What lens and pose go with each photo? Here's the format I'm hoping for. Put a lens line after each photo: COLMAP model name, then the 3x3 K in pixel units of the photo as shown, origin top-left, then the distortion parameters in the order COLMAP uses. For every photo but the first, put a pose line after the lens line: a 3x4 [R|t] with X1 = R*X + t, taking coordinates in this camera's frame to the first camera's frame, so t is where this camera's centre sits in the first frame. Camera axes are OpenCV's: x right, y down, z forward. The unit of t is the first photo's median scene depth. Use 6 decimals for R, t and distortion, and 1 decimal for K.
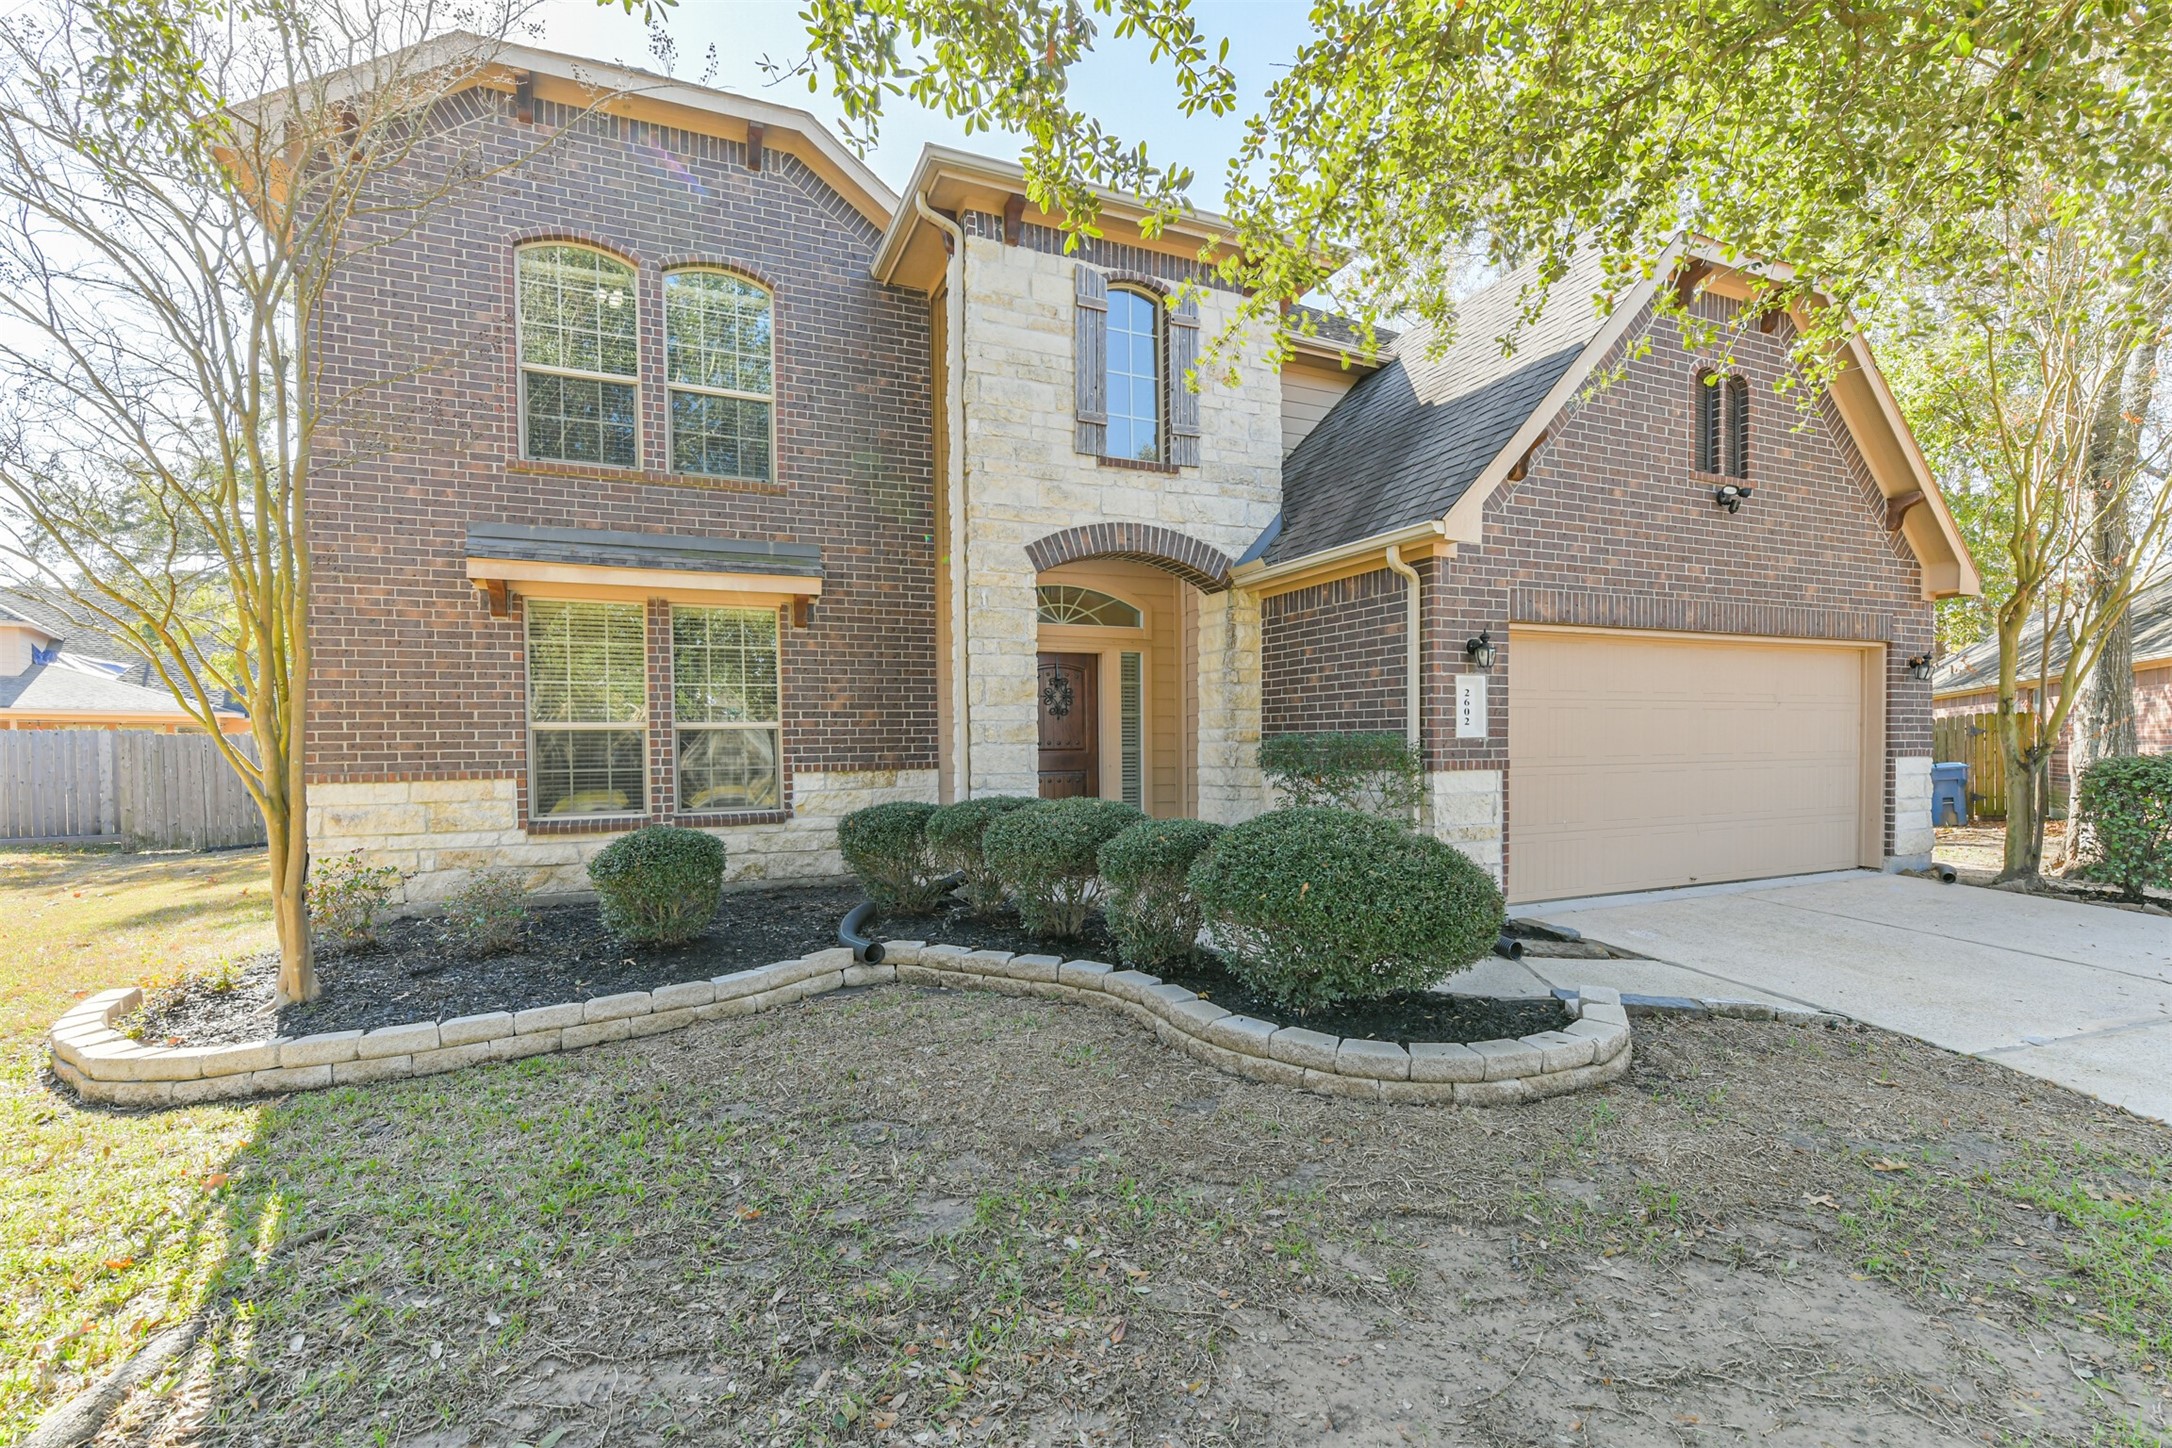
lens RADIAL K [[895.0, 0, 1085.0], [0, 895.0, 694.7], [0, 0, 1]] dist [0.016611, -0.013103]
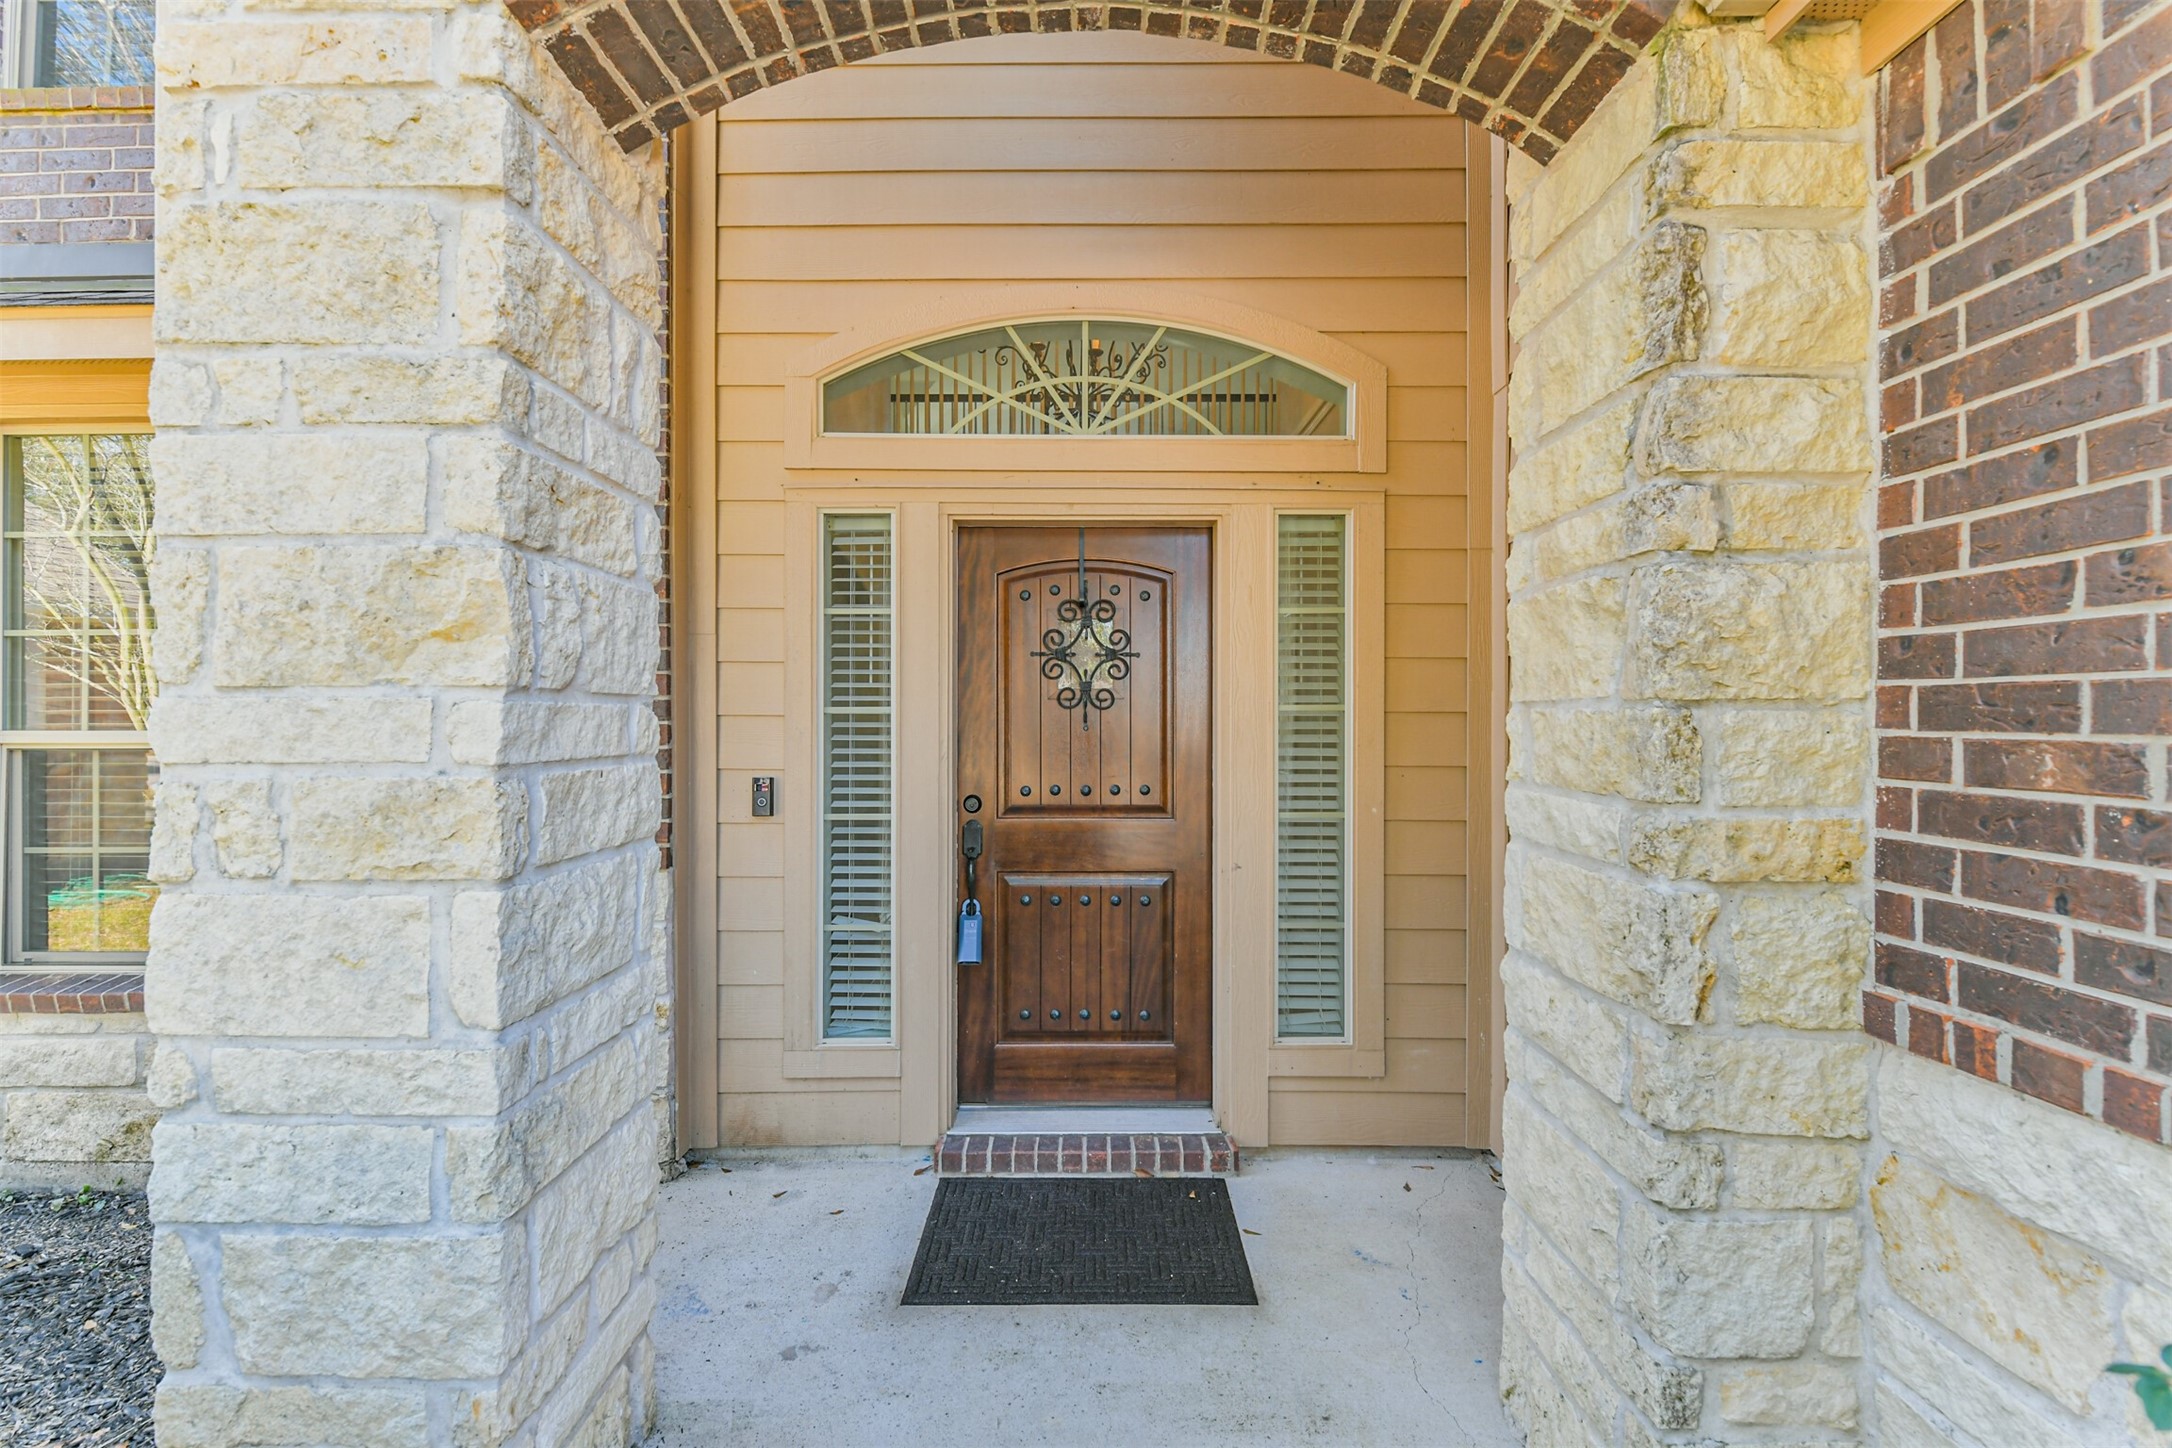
lens RADIAL K [[986.3, 0, 1080.4], [0, 986.3, 693.1], [0, 0, 1]] dist [0.001008, -0.005118]
pose [[0.931191, 0.002684, -0.364521, 0.132743], [0.007642, 0.999609, 0.026884, 0.009146], [0.364451, -0.027820, 0.930807, 0.824745]]
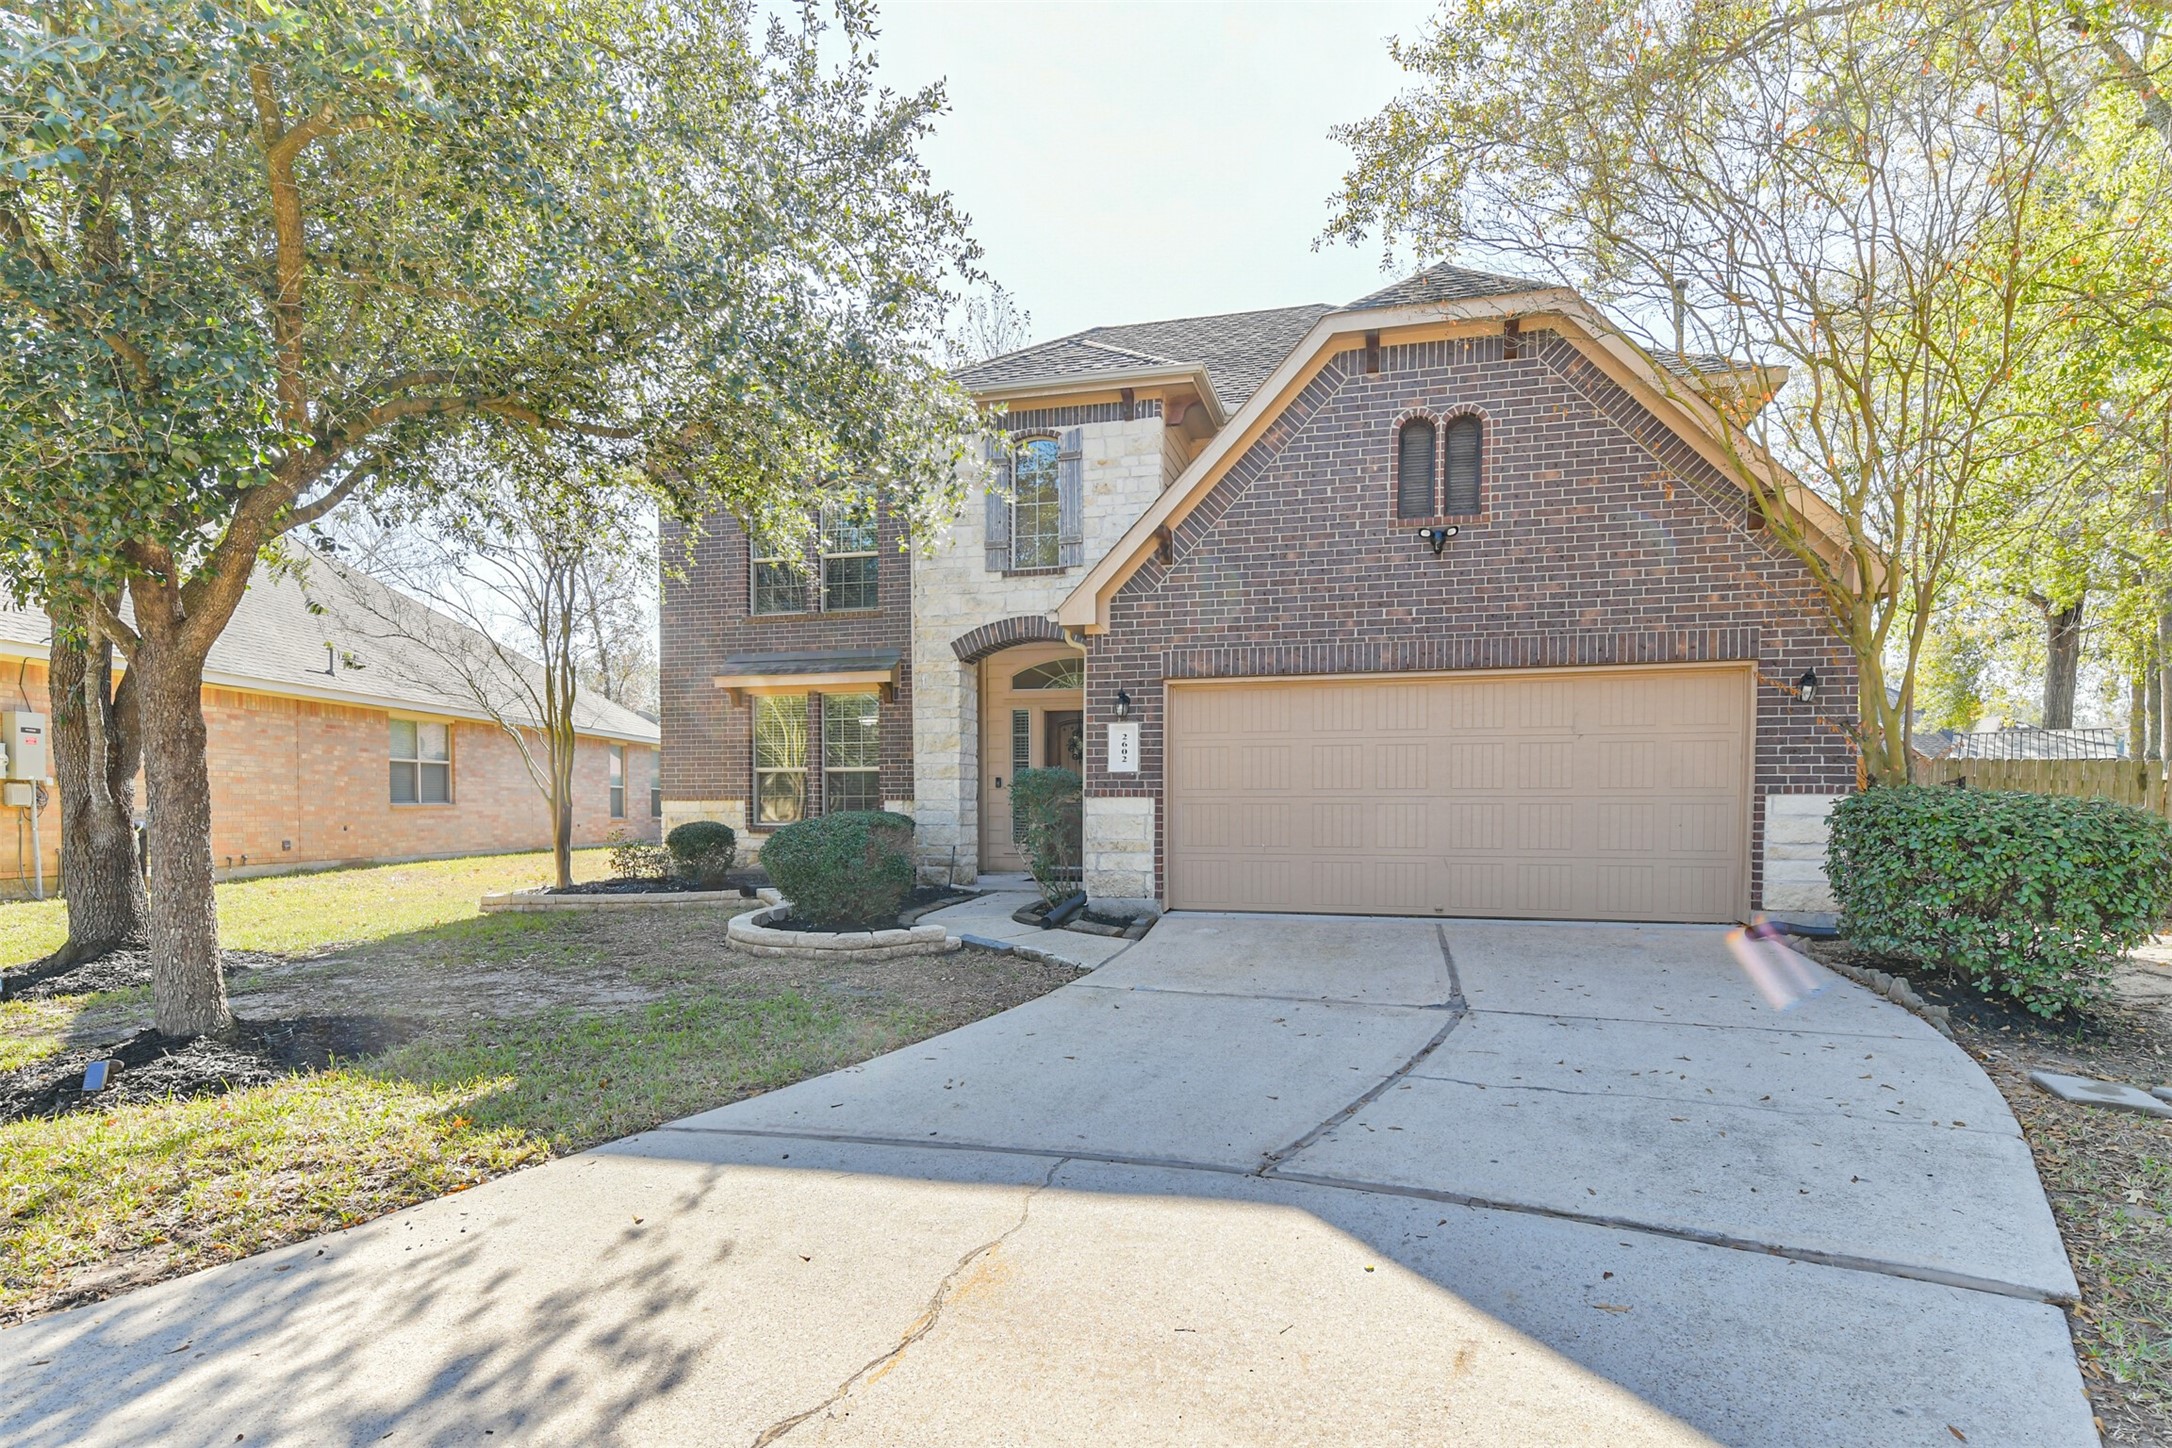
lens RADIAL K [[926.2, 0, 1090.2], [0, 926.2, 731.3], [0, 0, 1]] dist [0.020320, -0.004500]
pose [[0.818870, -0.031436, -0.573118, 0.939811], [0.025242, 0.999505, -0.018758, 0.011063], [0.573424, 0.000894, 0.819258, -0.094223]]
